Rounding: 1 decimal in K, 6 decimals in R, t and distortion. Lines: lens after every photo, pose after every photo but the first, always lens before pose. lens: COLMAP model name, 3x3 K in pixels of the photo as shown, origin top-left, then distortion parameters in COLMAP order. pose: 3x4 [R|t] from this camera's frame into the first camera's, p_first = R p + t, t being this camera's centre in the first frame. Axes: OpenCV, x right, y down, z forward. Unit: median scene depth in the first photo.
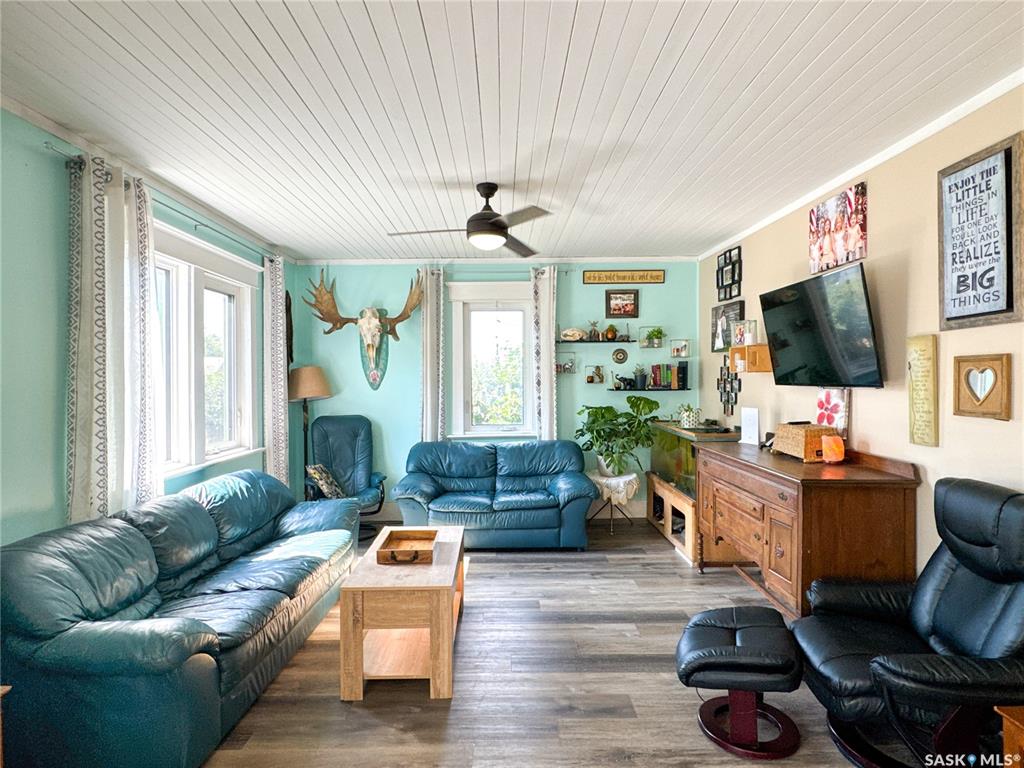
lens RADIAL K [[559.8, 0, 512.7], [0, 559.8, 384.2], [0, 0, 1]] dist [-0.003895, 0.001836]
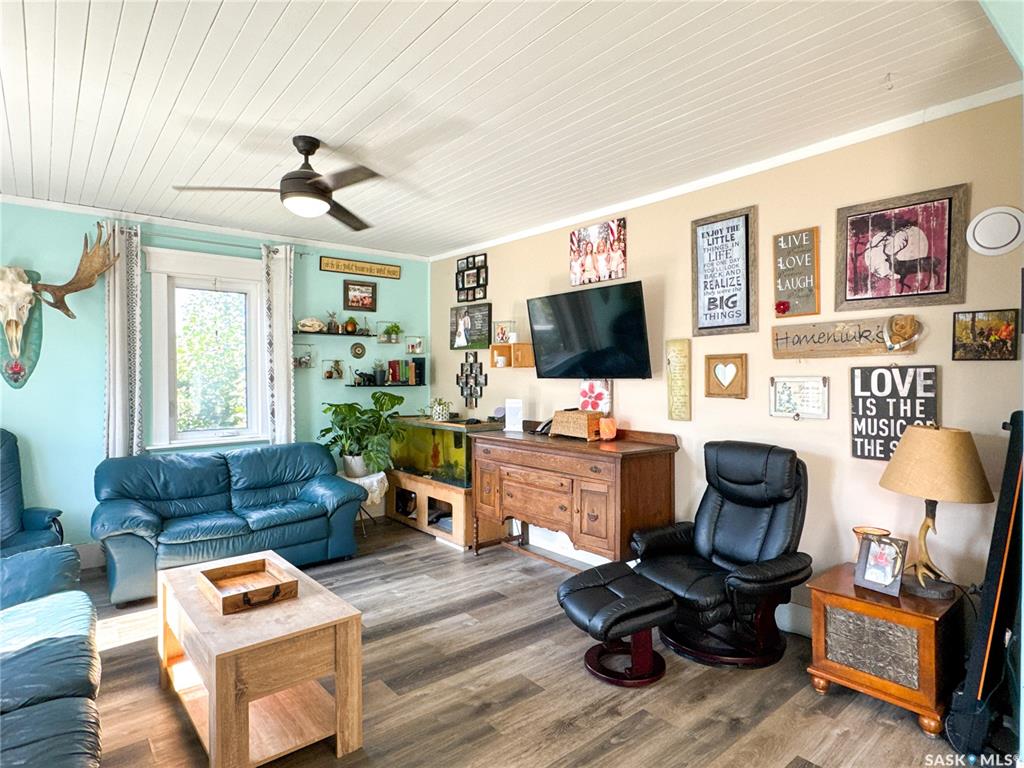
lens RADIAL K [[559.8, 0, 511.9], [0, 559.8, 384.2], [0, 0, 1]] dist [-0.003895, 0.001836]
pose [[0.779779, -0.004424, 0.626039, -0.292211], [0.005704, 0.999984, -0.000038, 0.012796], [-0.626029, 0.003601, 0.779792, 0.131525]]
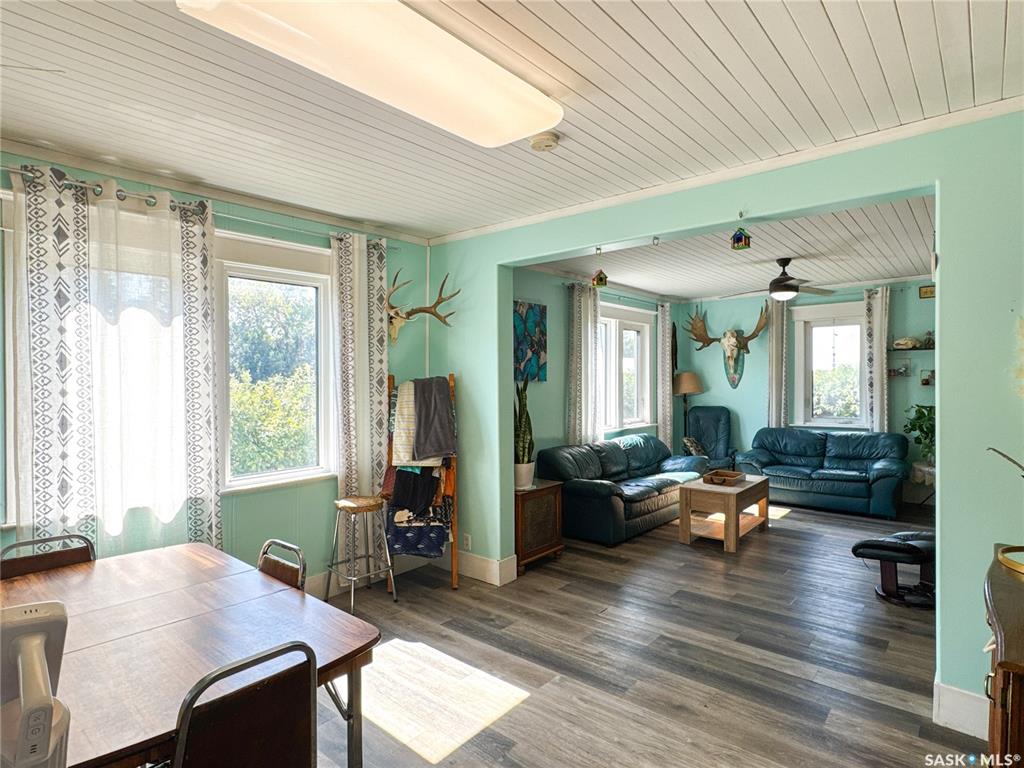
lens RADIAL K [[559.8, 0, 512.9], [0, 559.8, 384.5], [0, 0, 1]] dist [-0.003895, 0.001836]
pose [[0.756915, 0.008745, -0.653455, 0.354039], [-0.004331, 0.999956, 0.008365, -0.013208], [0.653499, -0.003502, 0.756919, -0.590275]]
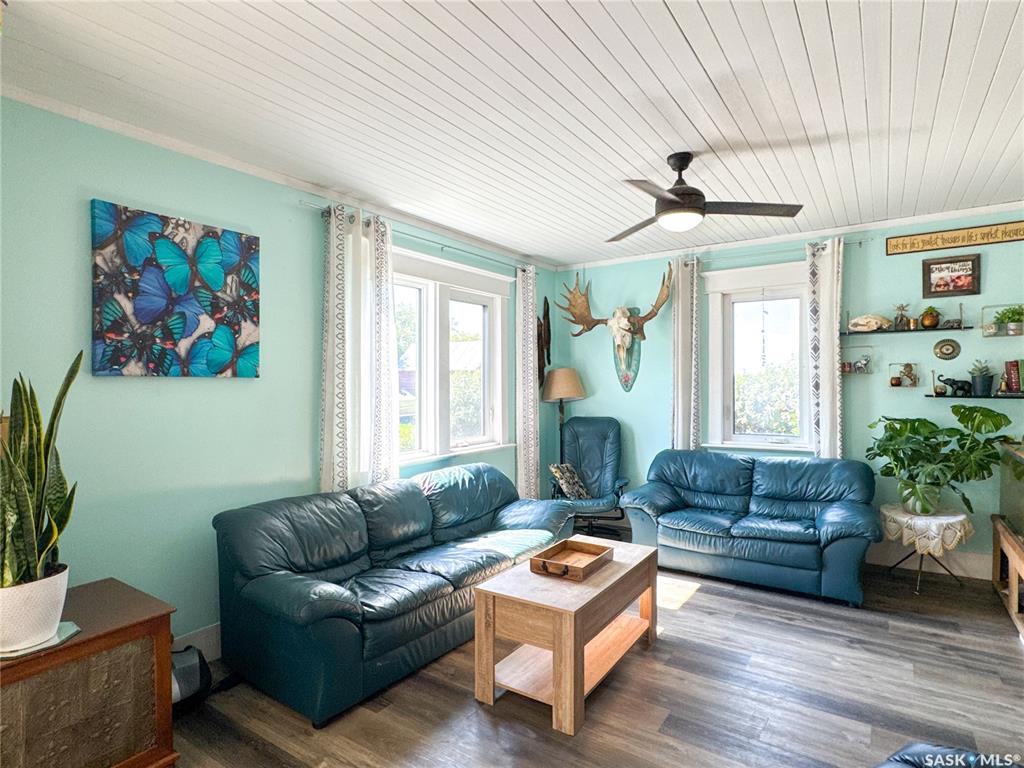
lens RADIAL K [[559.8, 0, 512.5], [0, 559.8, 384.7], [0, 0, 1]] dist [-0.003895, 0.001836]
pose [[0.822263, 0.005743, -0.569079, 0.204565], [-0.006035, 0.999981, 0.001371, -0.003238], [0.569076, 0.002307, 0.822282, 0.129850]]
